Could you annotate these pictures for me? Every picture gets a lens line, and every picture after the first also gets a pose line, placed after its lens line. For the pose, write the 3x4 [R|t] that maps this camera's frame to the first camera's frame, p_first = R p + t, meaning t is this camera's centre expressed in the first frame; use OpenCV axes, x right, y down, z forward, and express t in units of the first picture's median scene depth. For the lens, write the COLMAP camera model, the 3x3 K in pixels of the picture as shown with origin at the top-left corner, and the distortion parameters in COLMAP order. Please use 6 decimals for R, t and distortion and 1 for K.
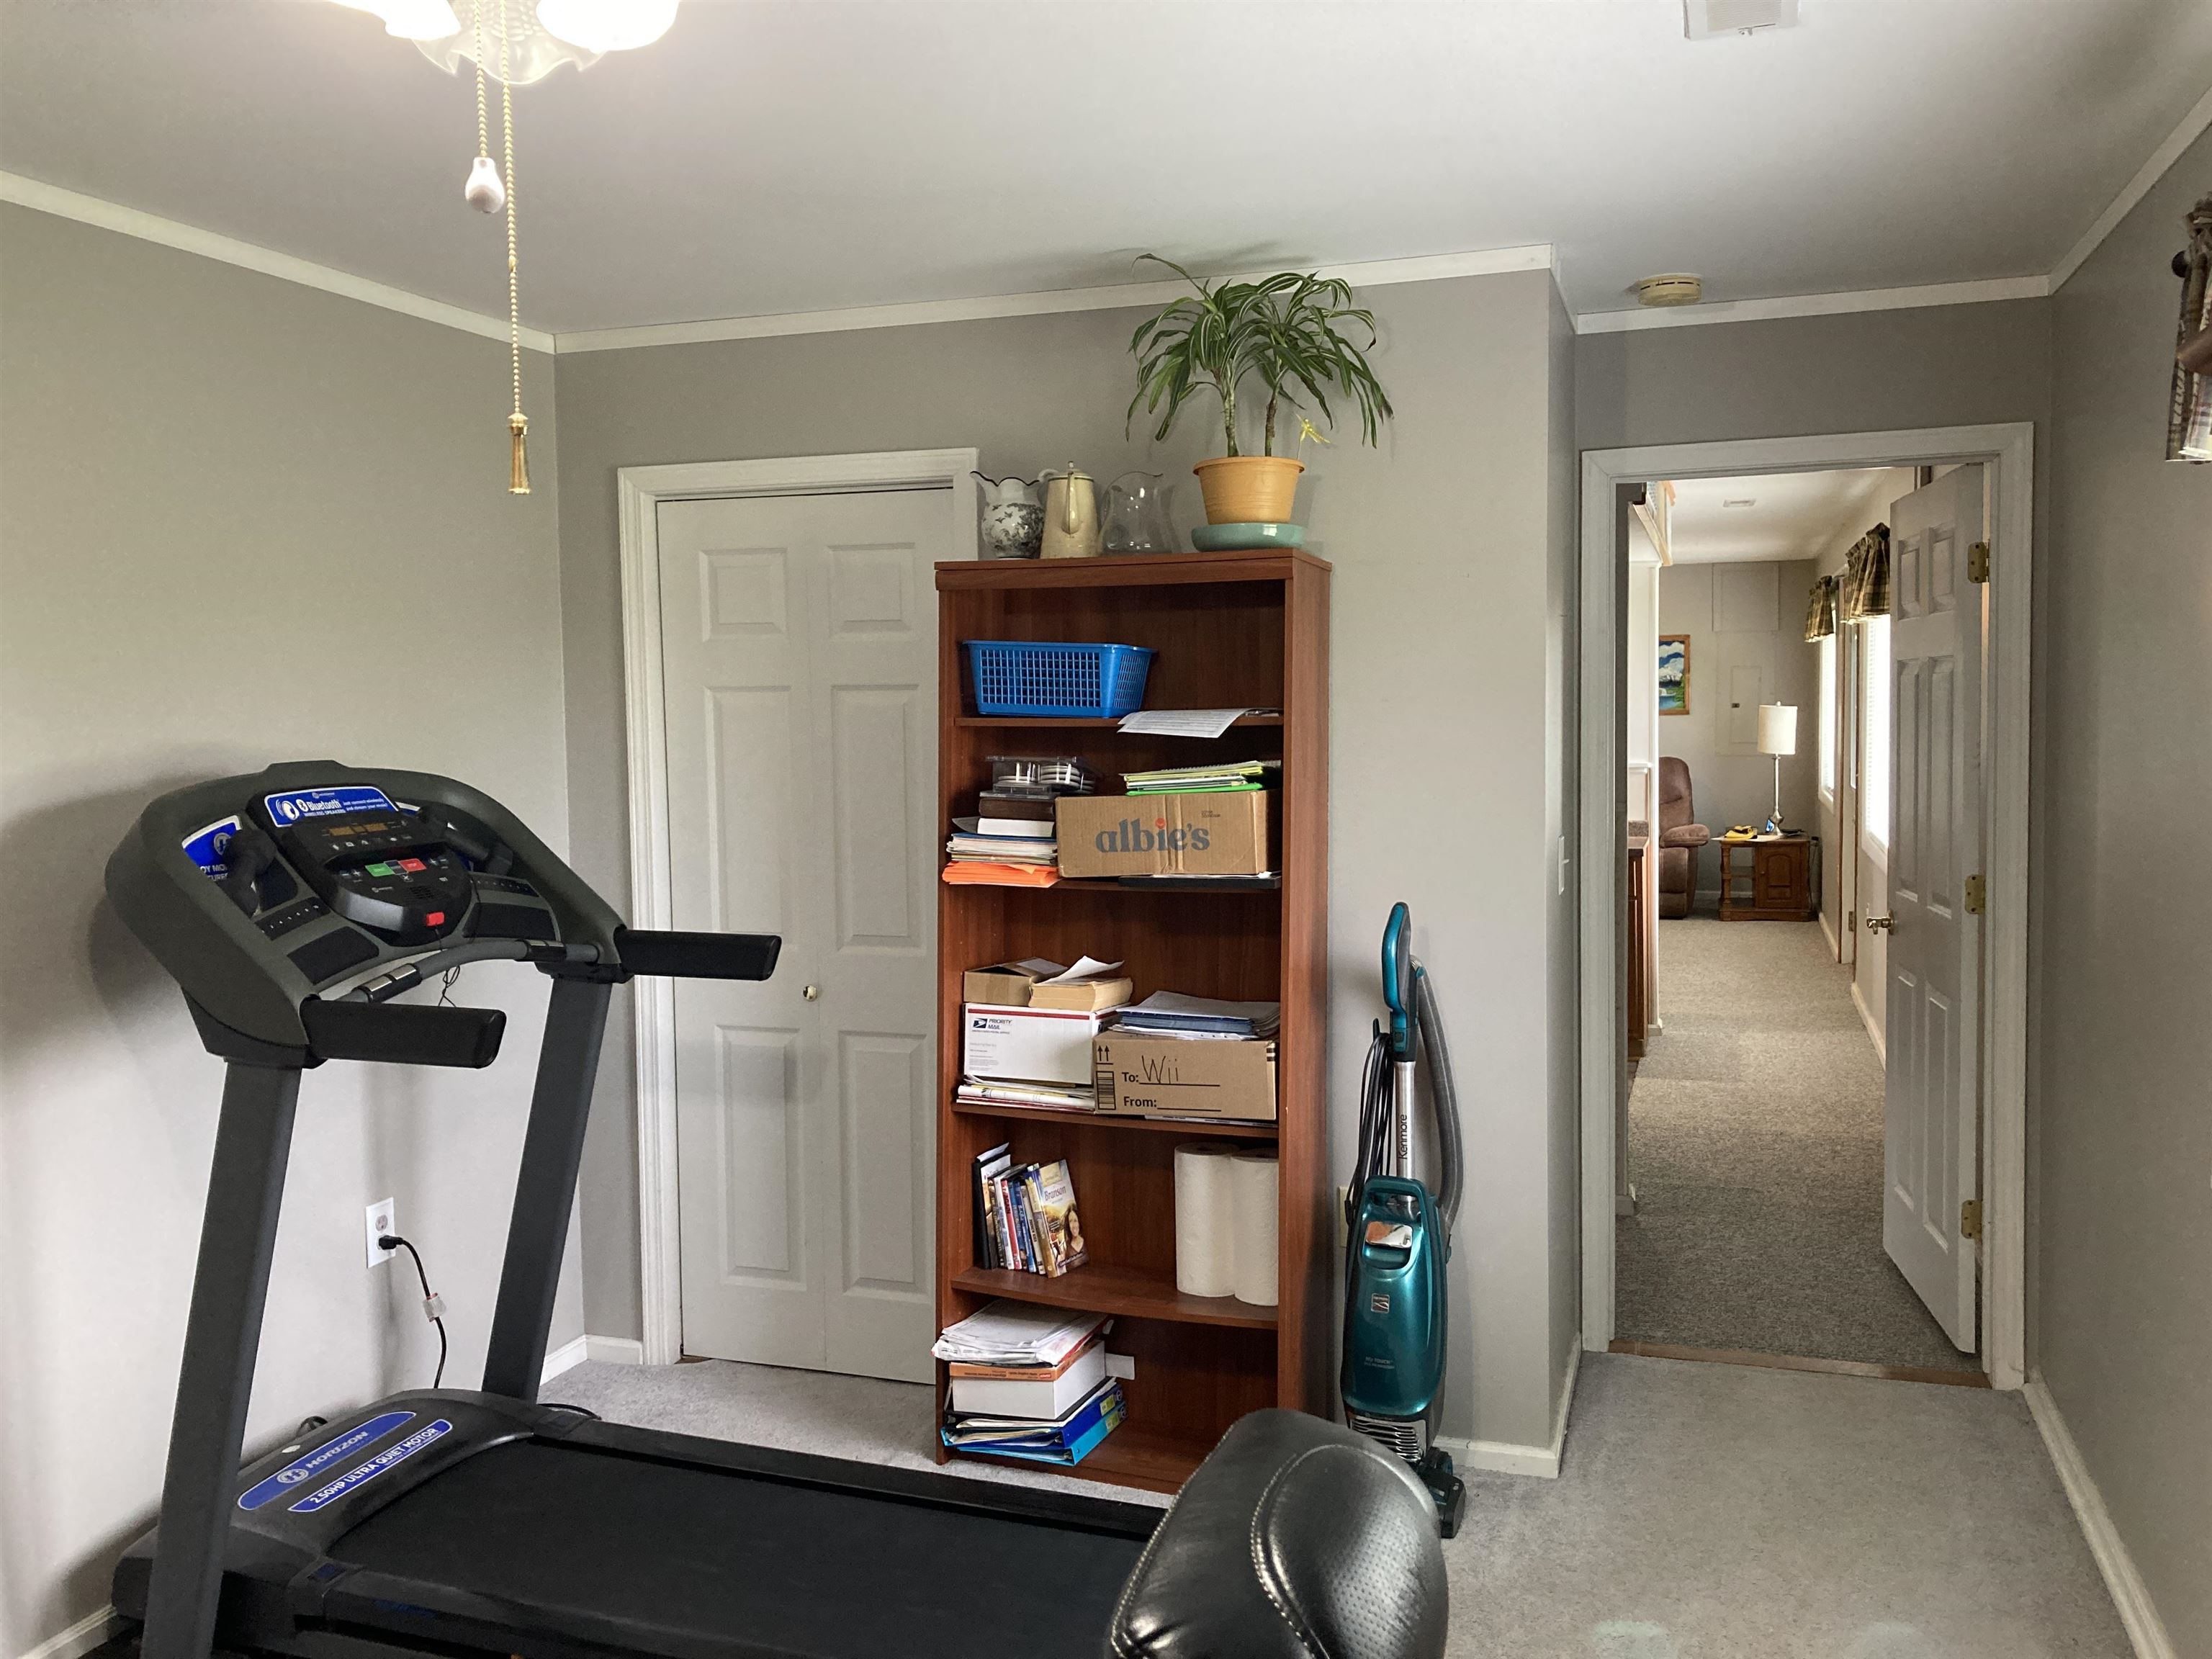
lens RADIAL K [[1805.2, 0, 1105.8], [0, 1805.2, 826.1], [0, 0, 1]] dist [-0.004399, -0.004022]
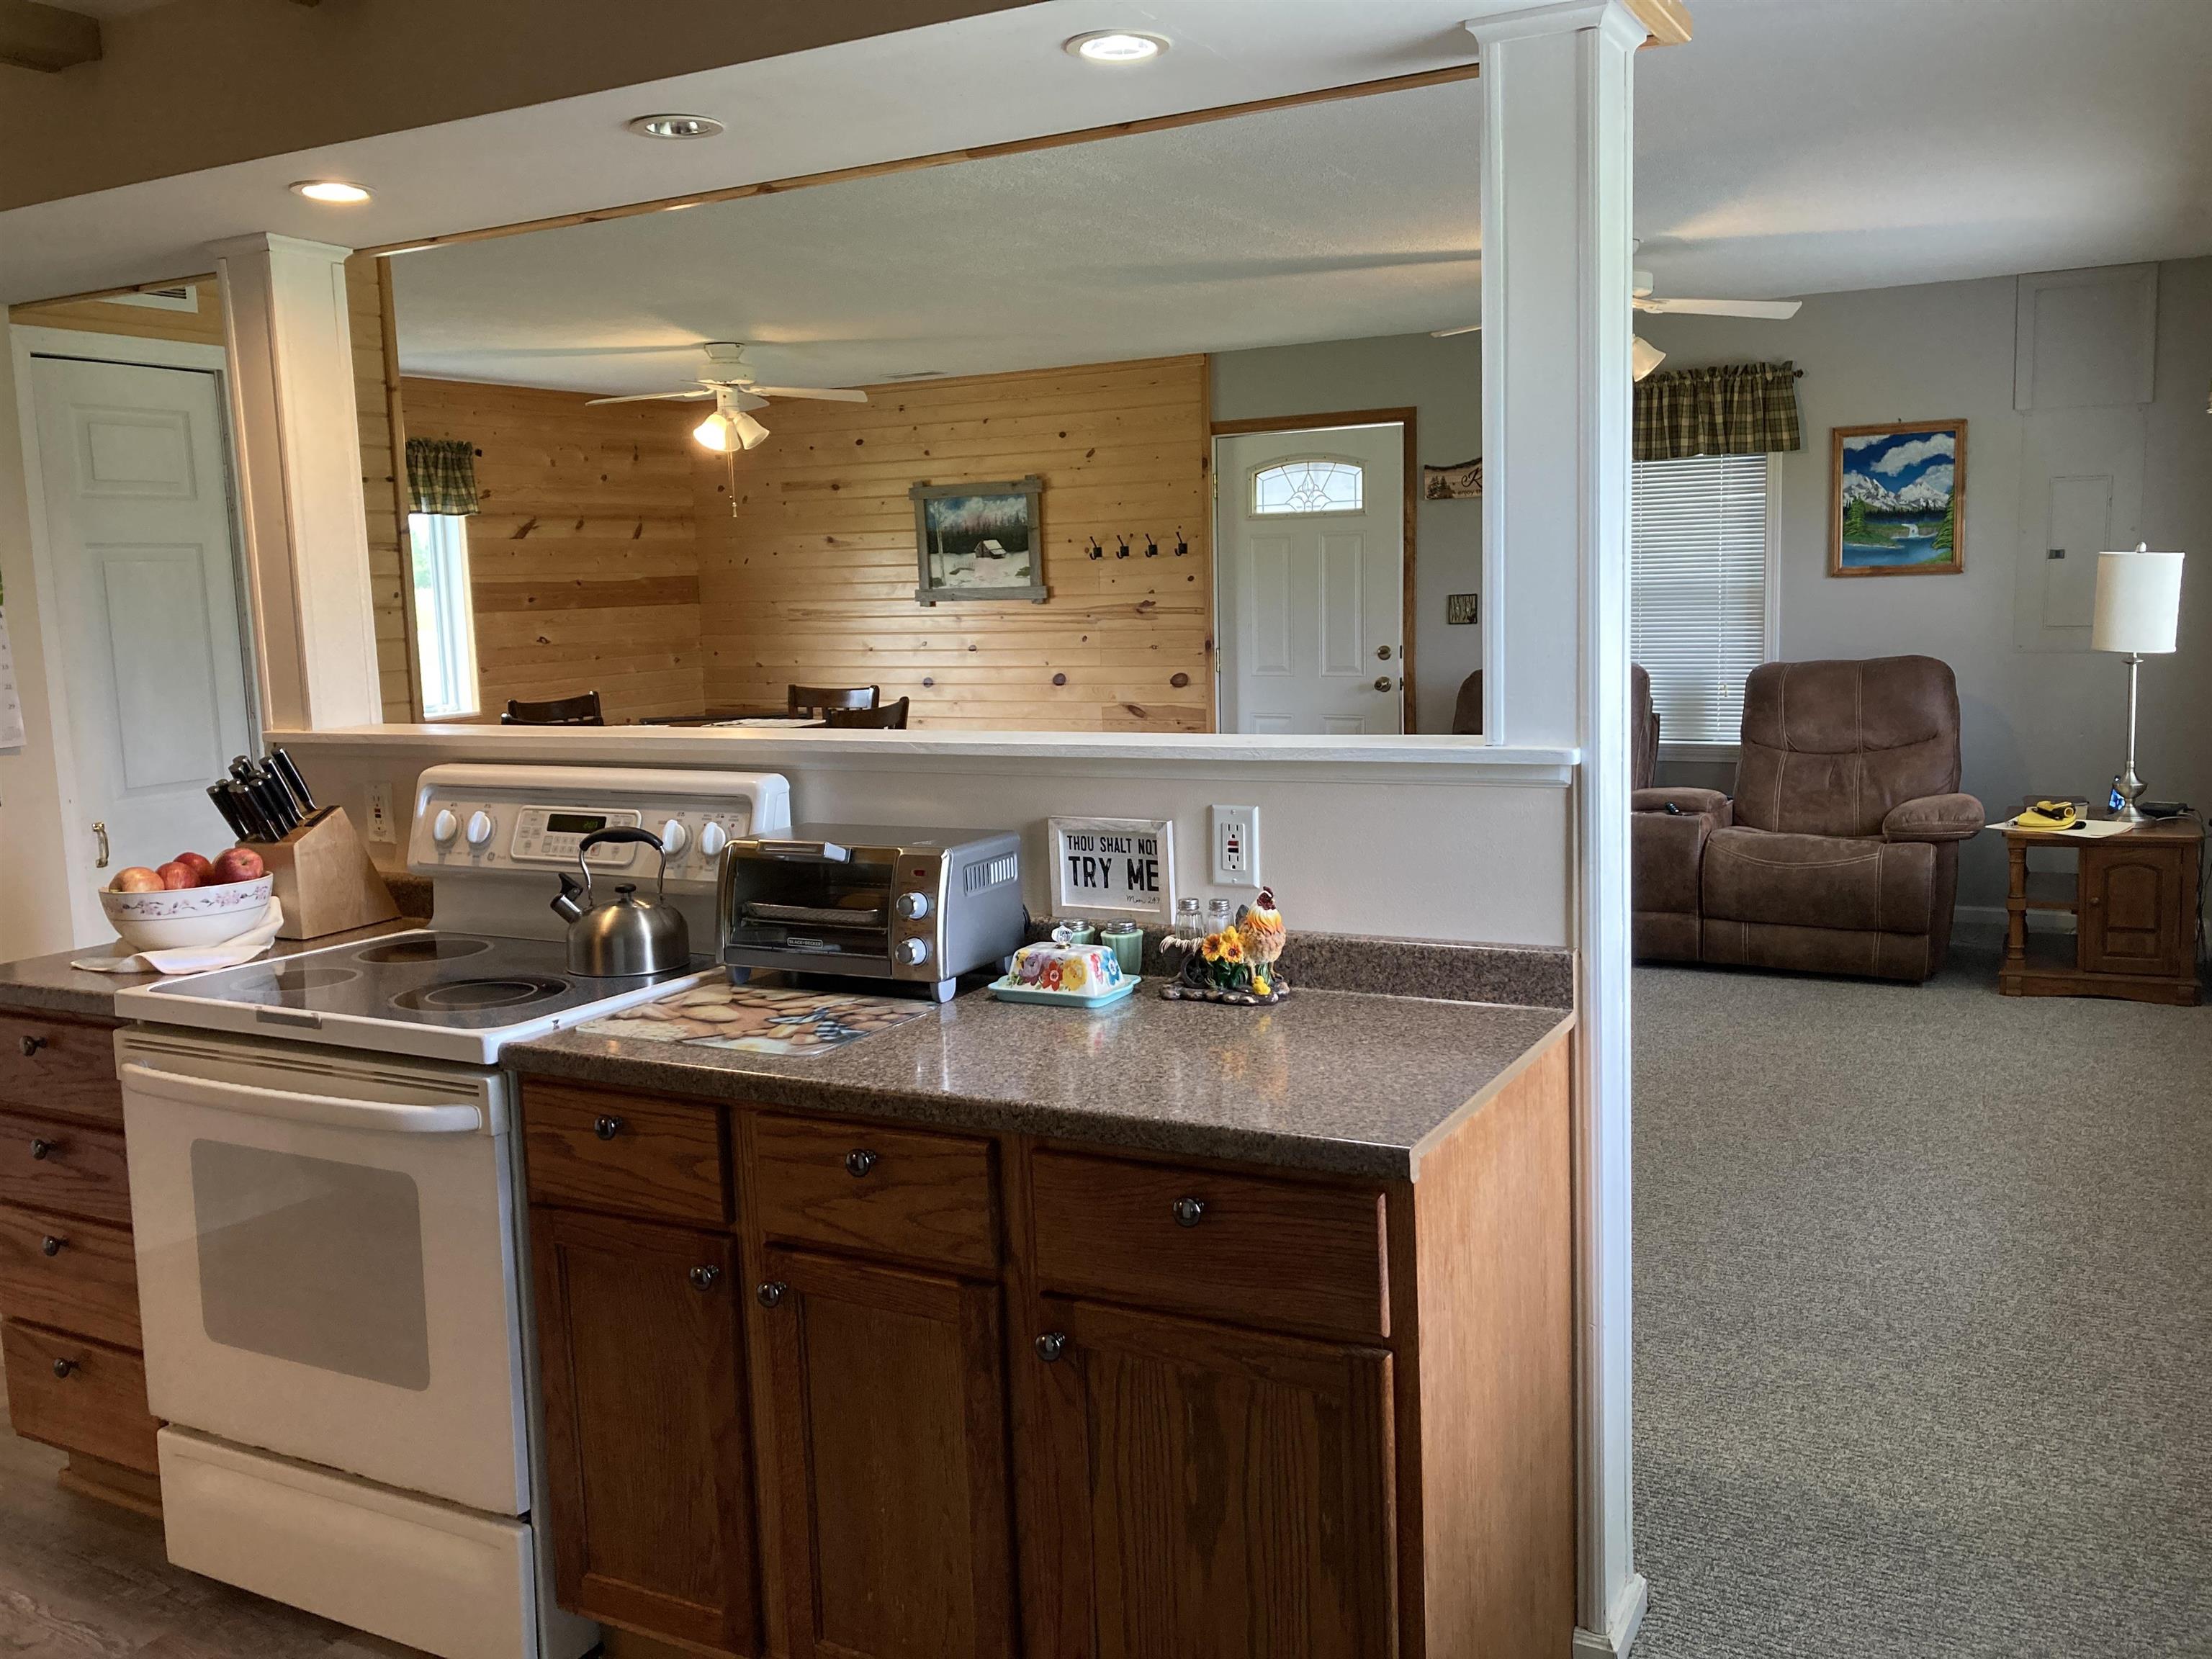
lens RADIAL K [[1805.2, 0, 1106.1], [0, 1805.2, 825.0], [0, 0, 1]] dist [-0.004399, -0.004022]
pose [[0.984653, 0.010163, -0.174229, 0.184705], [0.001770, 0.997670, 0.068199, -0.027250], [0.174516, -0.067461, 0.982341, 0.473910]]
